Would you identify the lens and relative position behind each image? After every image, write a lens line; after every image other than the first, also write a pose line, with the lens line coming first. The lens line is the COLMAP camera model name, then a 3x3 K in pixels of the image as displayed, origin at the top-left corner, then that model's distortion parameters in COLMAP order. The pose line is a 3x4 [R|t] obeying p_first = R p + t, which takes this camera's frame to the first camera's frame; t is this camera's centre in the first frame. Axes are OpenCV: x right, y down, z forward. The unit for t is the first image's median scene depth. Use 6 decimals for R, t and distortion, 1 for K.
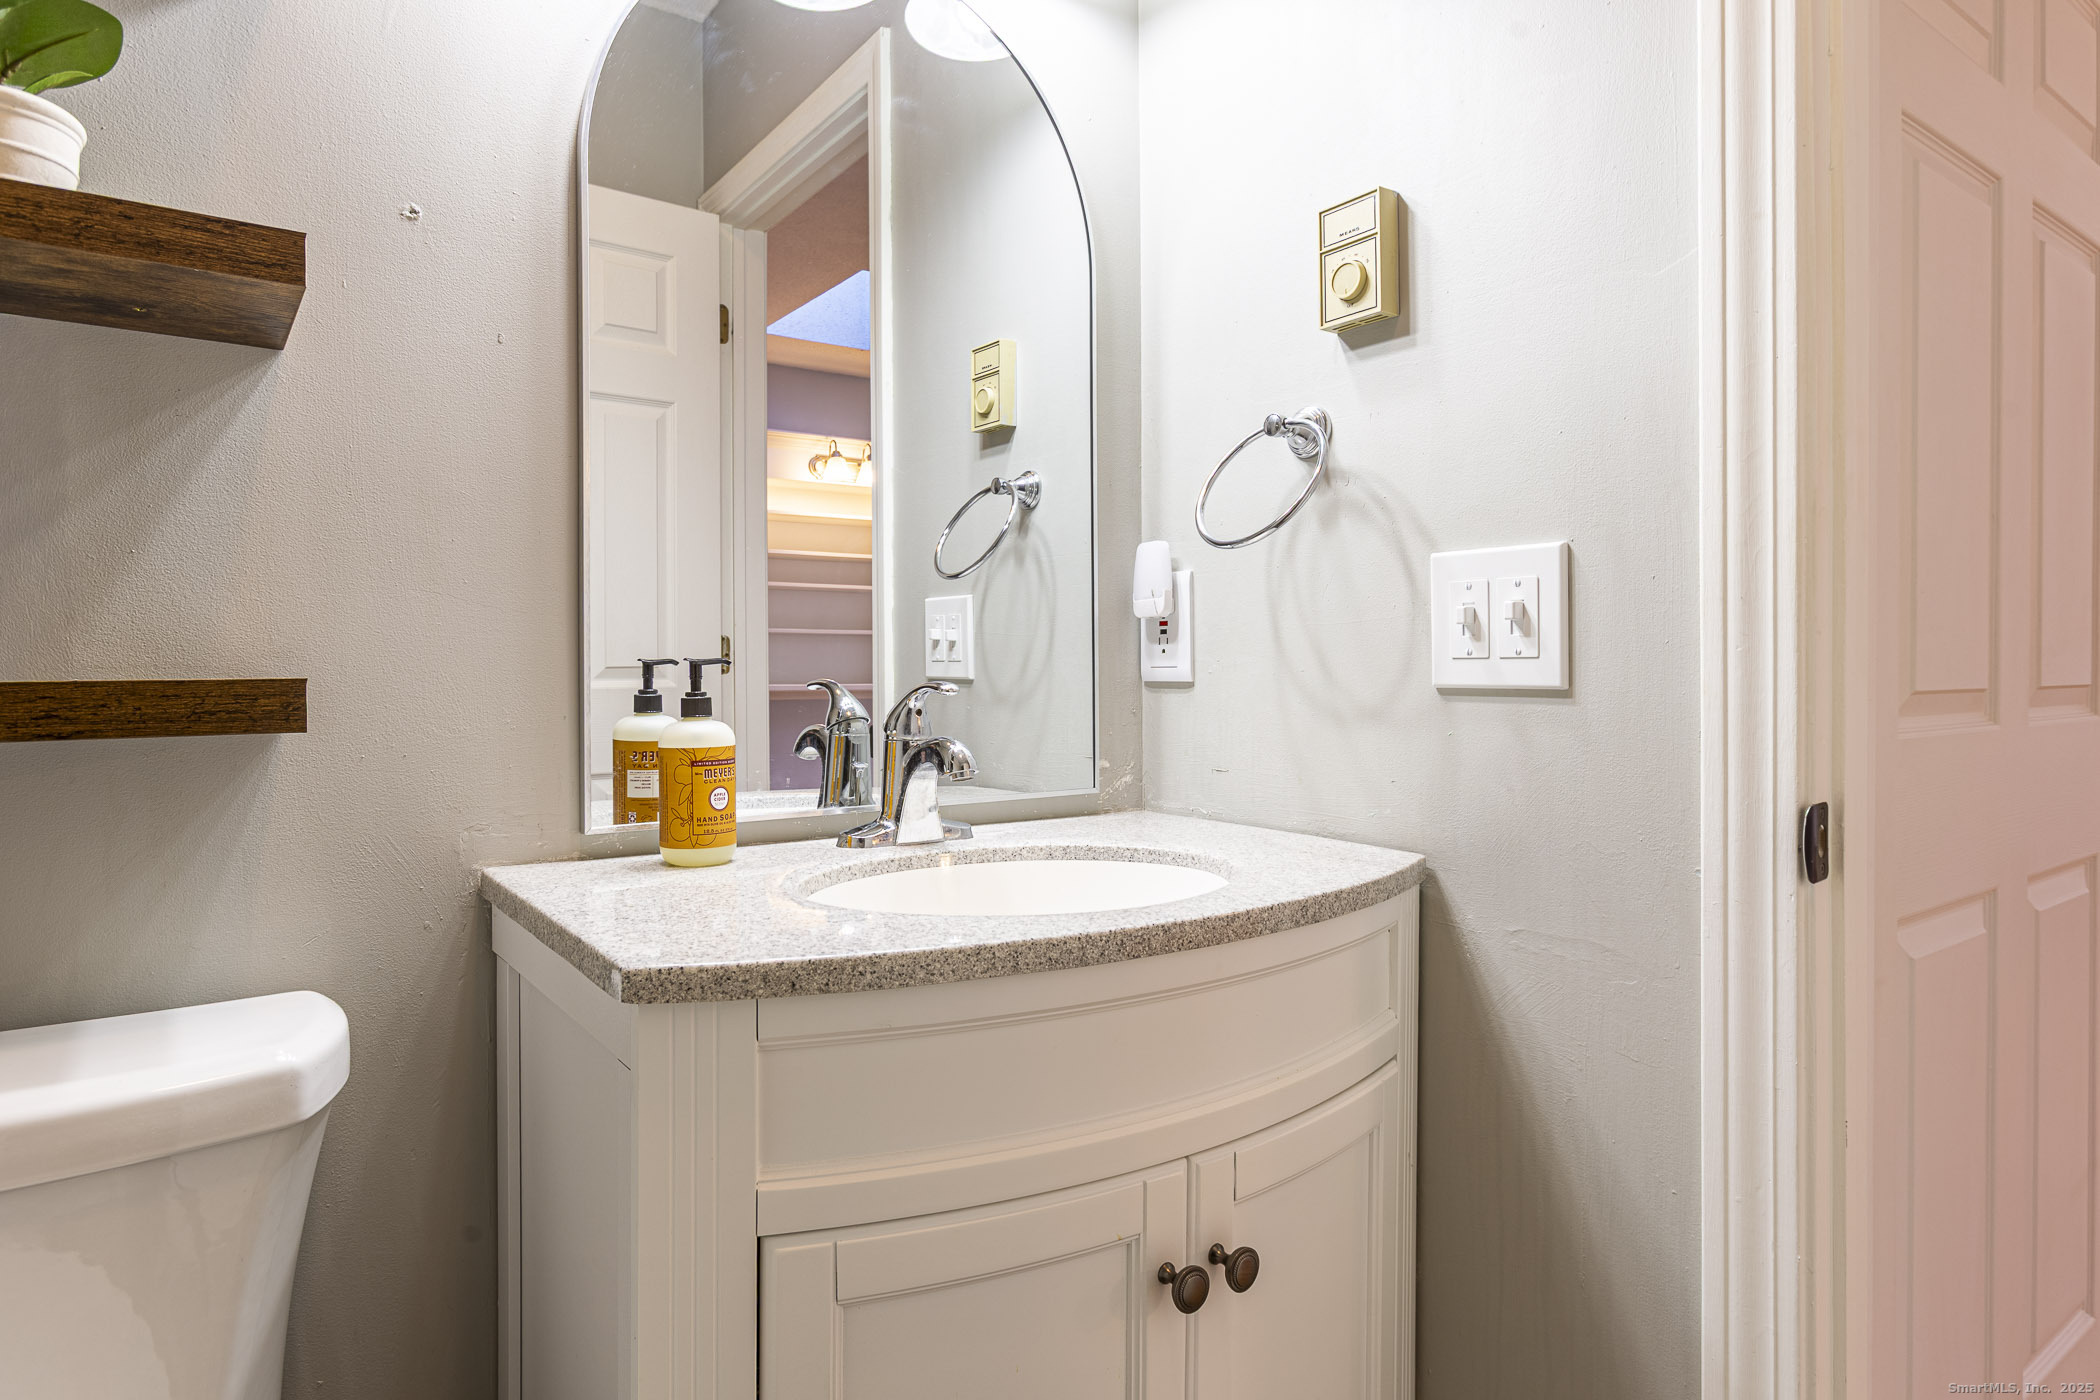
lens RADIAL K [[1144.2, 0, 998.8], [0, 1144.2, 674.0], [0, 0, 1]] dist [-0.017421, 0.000339]
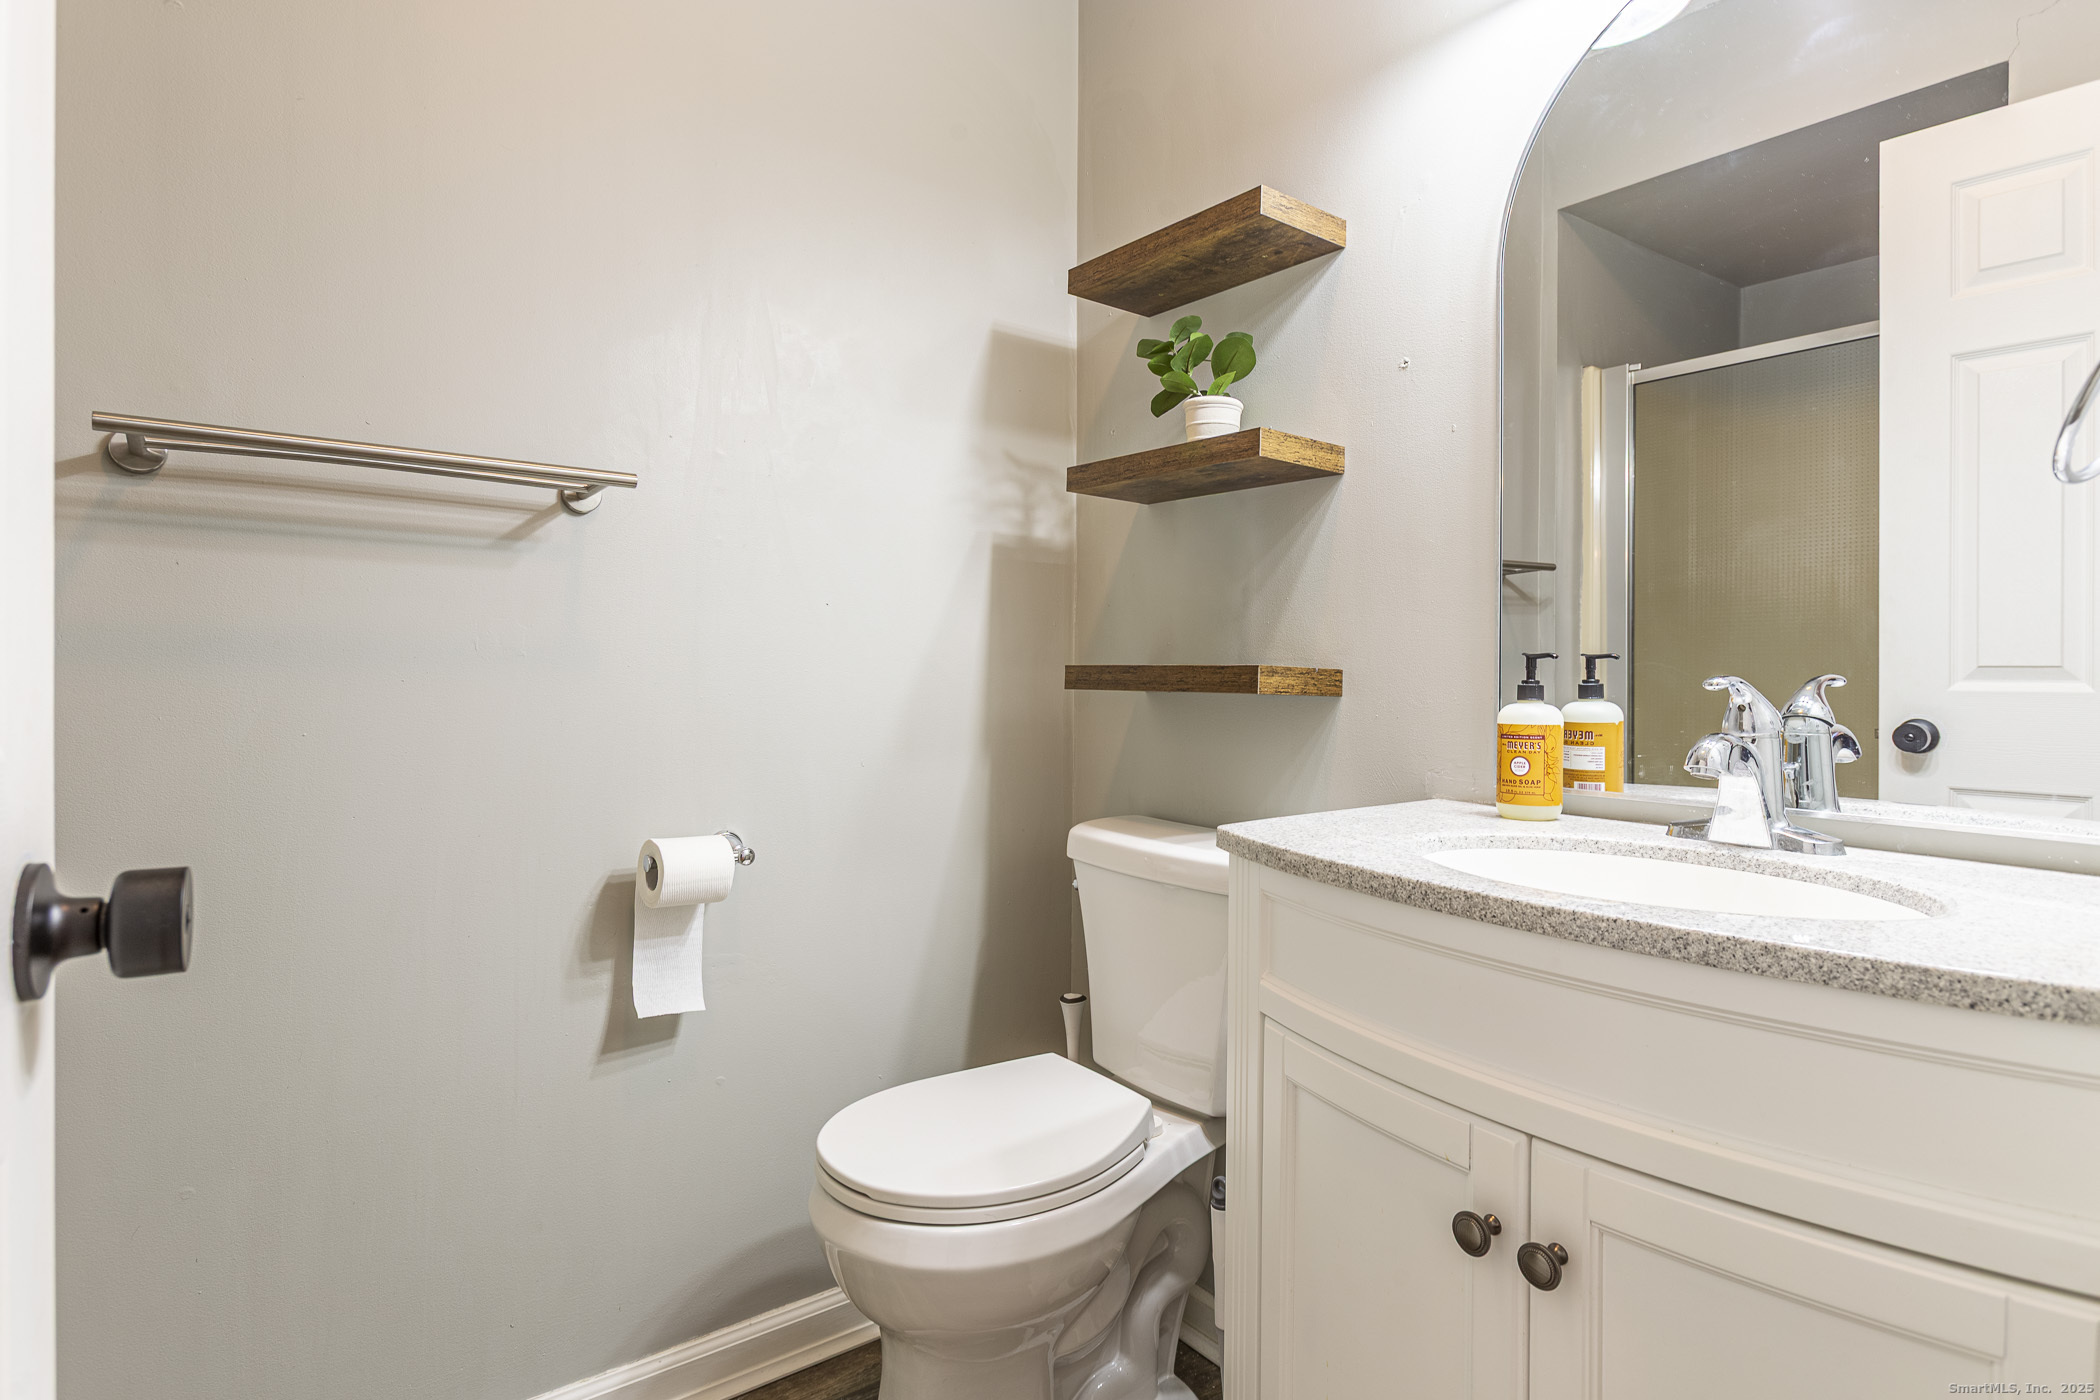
lens RADIAL K [[1144.2, 0, 1049.7], [0, 1144.2, 685.4], [0, 0, 1]] dist [-0.017421, 0.000339]
pose [[0.042535, 0.018672, -0.998920, 1.095121], [-0.011693, 0.999766, 0.018190, 0.006226], [0.999027, 0.010907, 0.042743, 0.498143]]
